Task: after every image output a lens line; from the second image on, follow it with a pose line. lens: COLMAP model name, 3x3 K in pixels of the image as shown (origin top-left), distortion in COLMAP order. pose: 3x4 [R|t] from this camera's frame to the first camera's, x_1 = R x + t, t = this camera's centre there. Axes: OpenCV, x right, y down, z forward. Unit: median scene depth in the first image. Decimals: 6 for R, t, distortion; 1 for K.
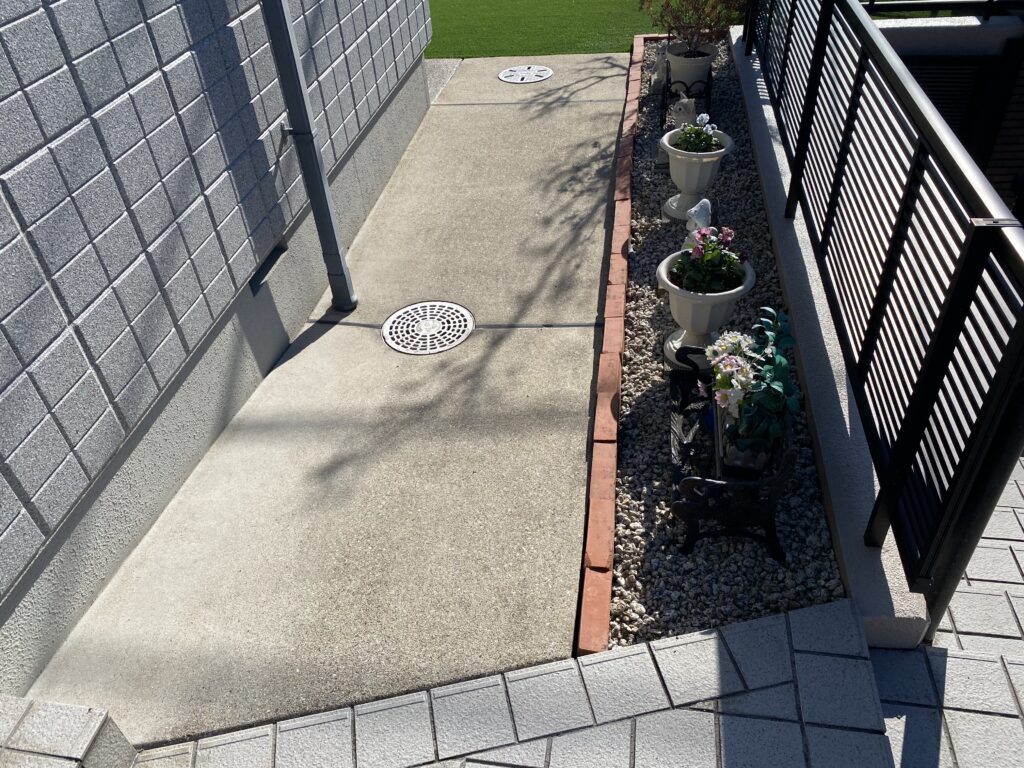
lens RADIAL K [[777.6, 0, 499.6], [0, 777.6, 389.1], [0, 0, 1]] dist [0.036494, -0.038839]
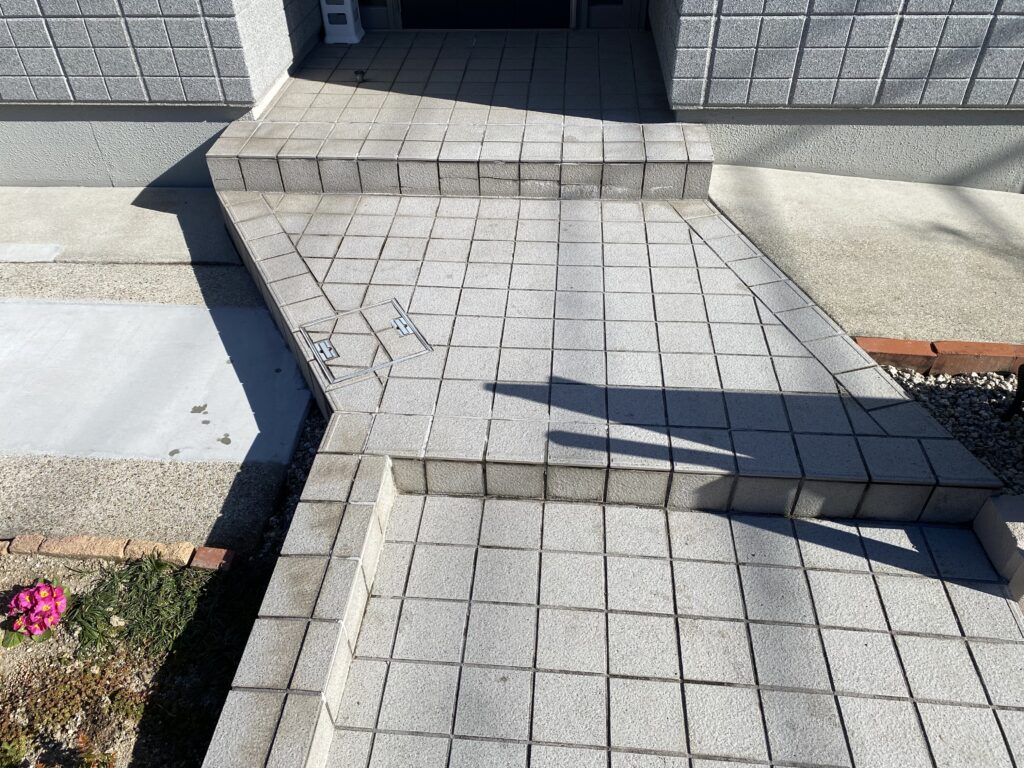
lens RADIAL K [[777.6, 0, 509.3], [0, 777.6, 381.6], [0, 0, 1]] dist [0.036494, -0.038839]
pose [[0.085470, 0.691869, -0.716947, 1.095456], [-0.615196, 0.602673, 0.508252, 0.049798], [0.783728, 0.397622, 0.477145, -0.118137]]
